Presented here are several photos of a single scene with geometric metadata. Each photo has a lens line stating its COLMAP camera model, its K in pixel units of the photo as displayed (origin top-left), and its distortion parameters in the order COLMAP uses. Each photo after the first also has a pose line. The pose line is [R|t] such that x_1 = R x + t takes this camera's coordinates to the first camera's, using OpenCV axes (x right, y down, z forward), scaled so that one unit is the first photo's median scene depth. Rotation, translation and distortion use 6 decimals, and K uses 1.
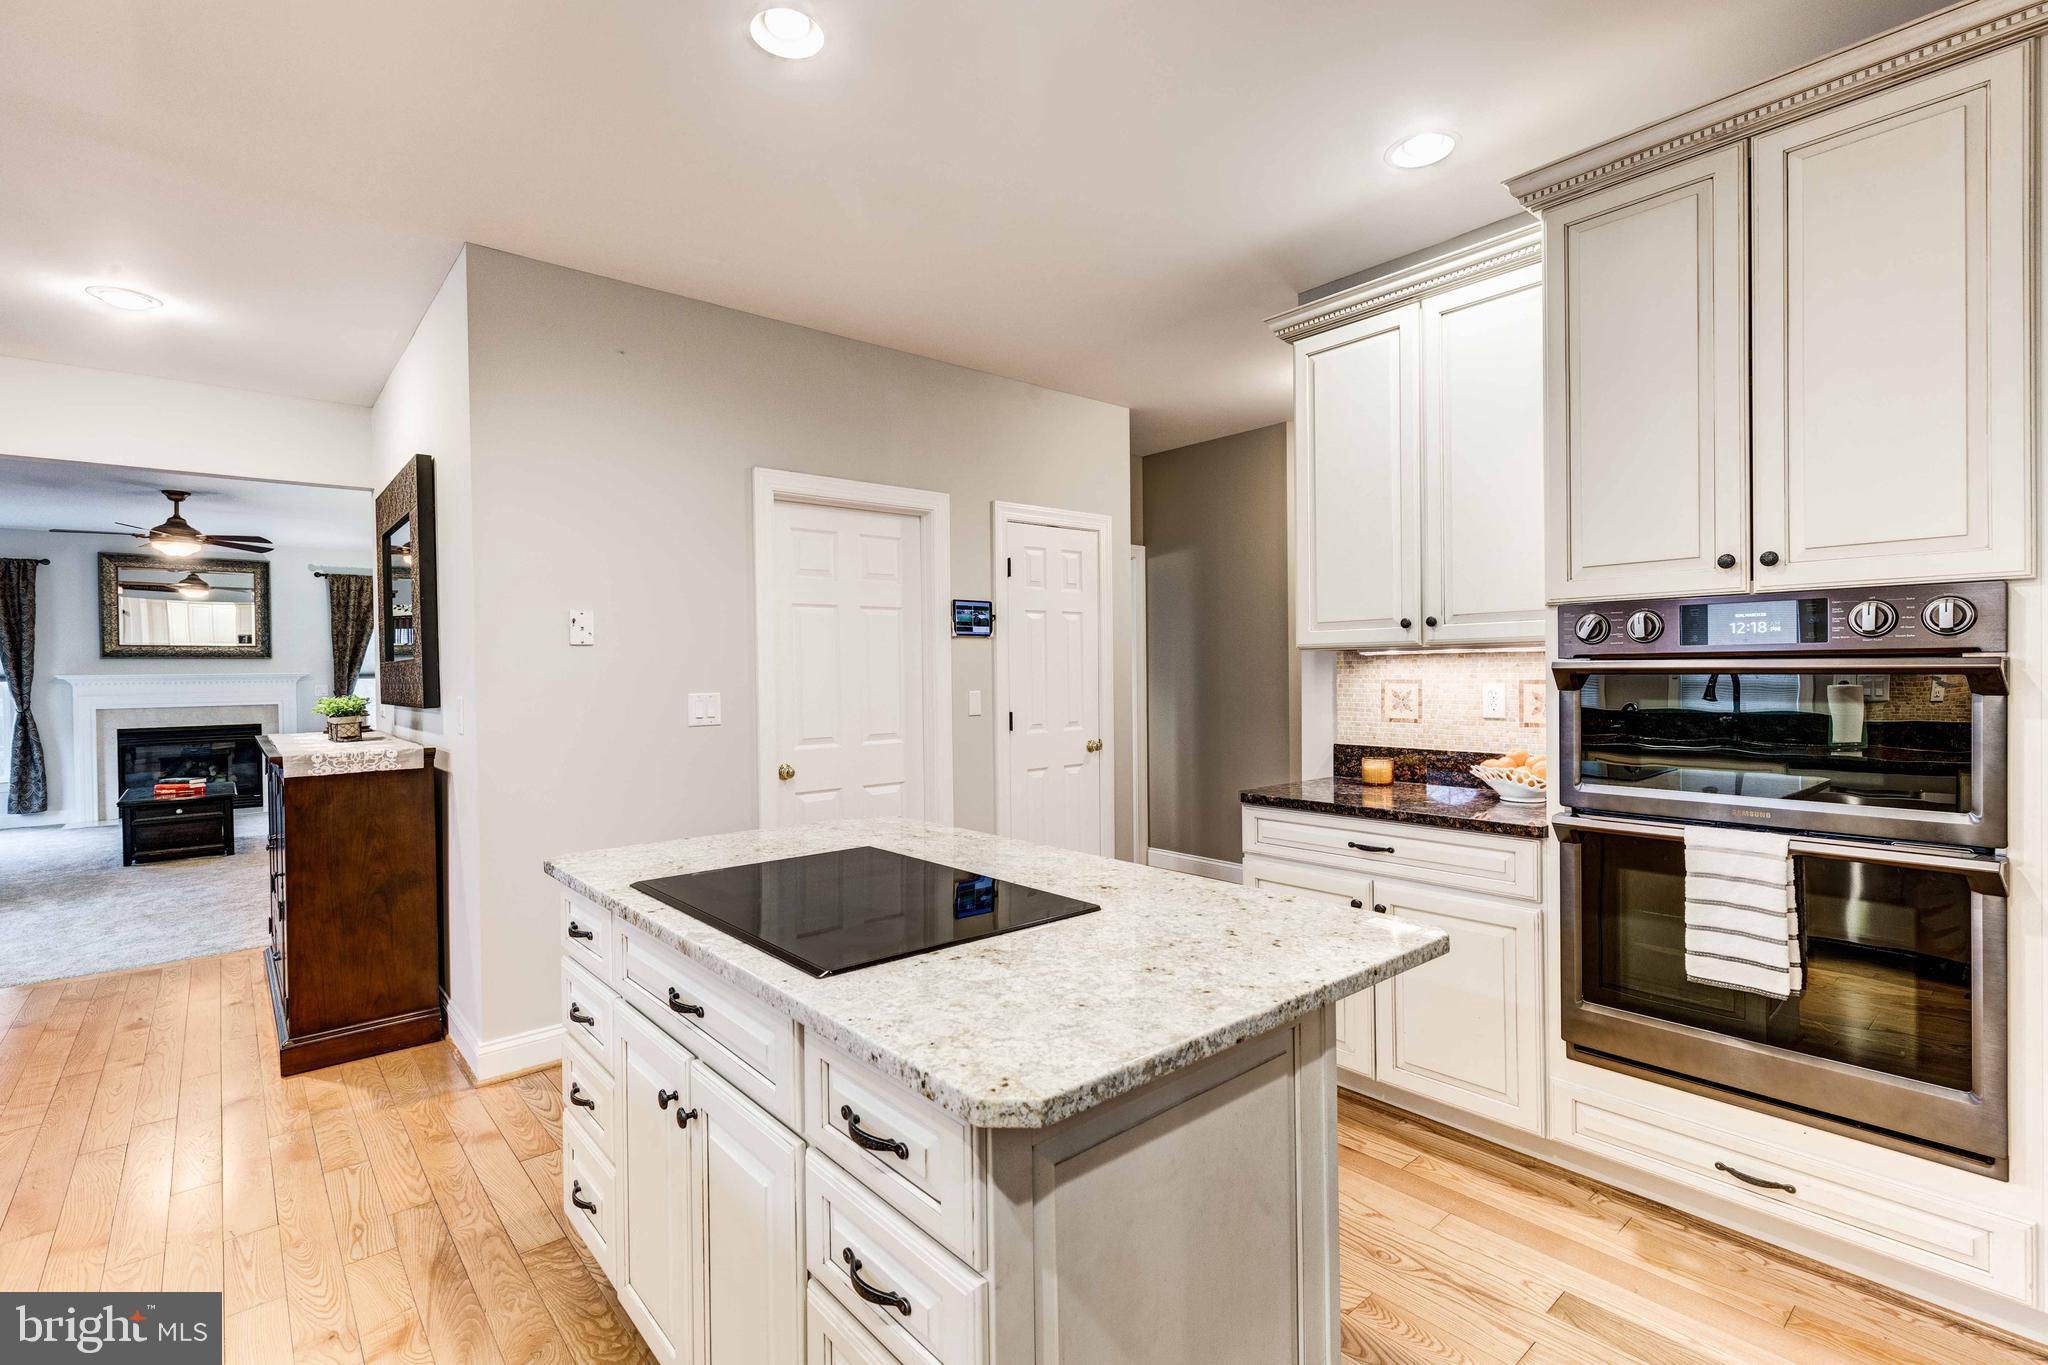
lens RADIAL K [[927.8, 0, 1027.5], [0, 927.8, 677.0], [0, 0, 1]] dist [0.004168, -0.001125]
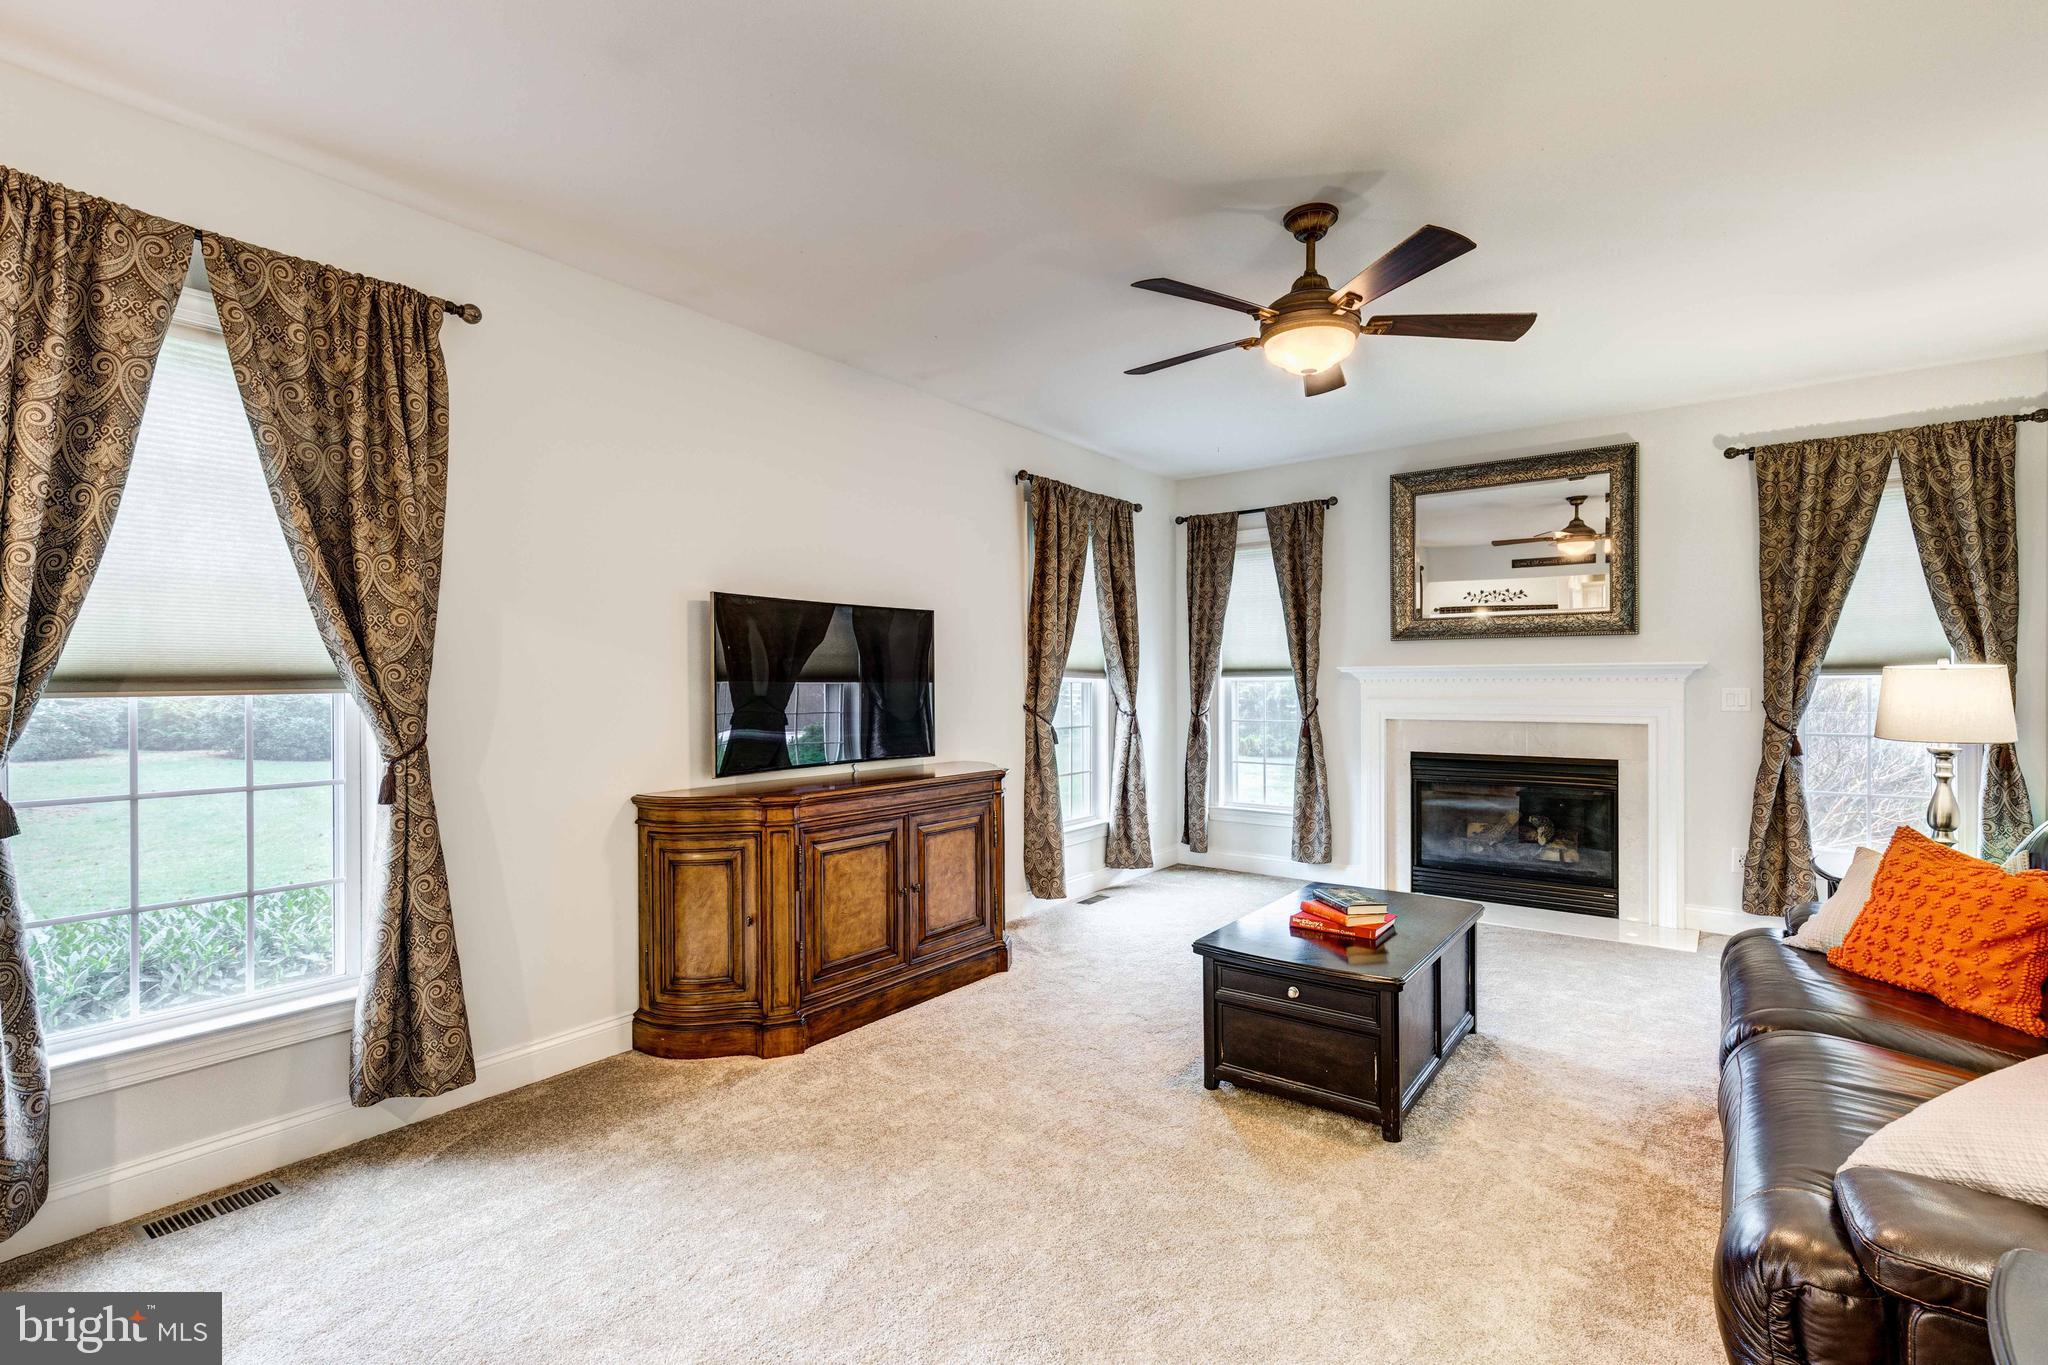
lens RADIAL K [[927.8, 0, 1017.8], [0, 927.8, 685.5], [0, 0, 1]] dist [0.004168, -0.001125]
pose [[0.199756, 0.015736, -0.979719, -0.410273], [-0.007114, 0.999868, 0.014609, 0.003656], [0.979820, 0.004052, 0.199841, 0.608153]]
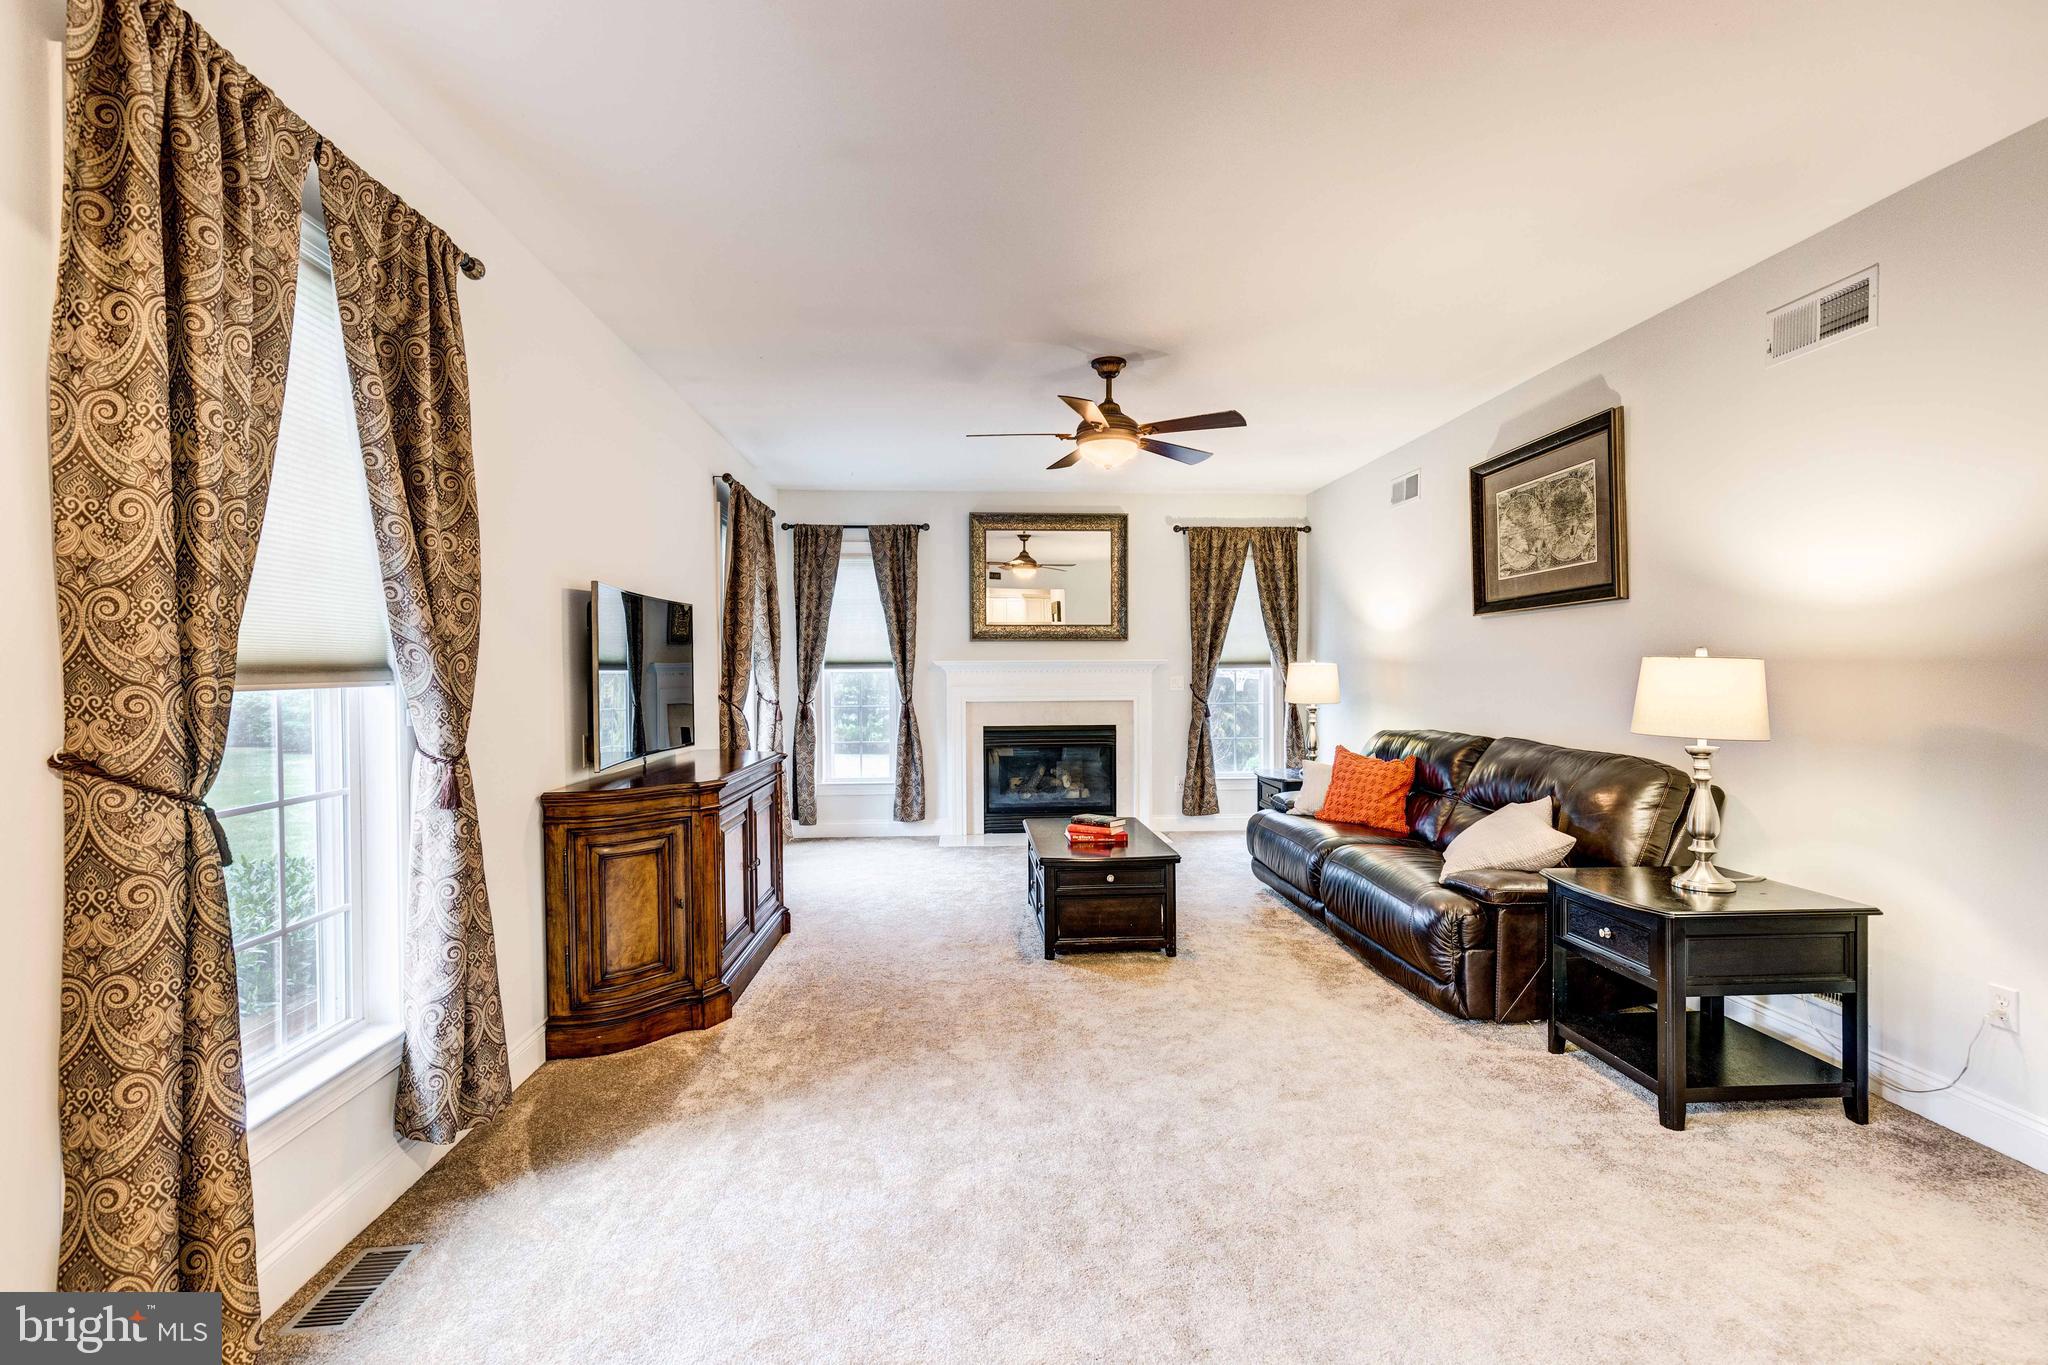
lens RADIAL K [[927.8, 0, 1026.5], [0, 927.8, 684.2], [0, 0, 1]] dist [0.004168, -0.001125]
pose [[0.796173, 0.017532, -0.604815, -0.446866], [-0.010254, 0.999828, 0.015484, 0.005366], [0.604982, -0.006126, 0.796215, 0.363940]]
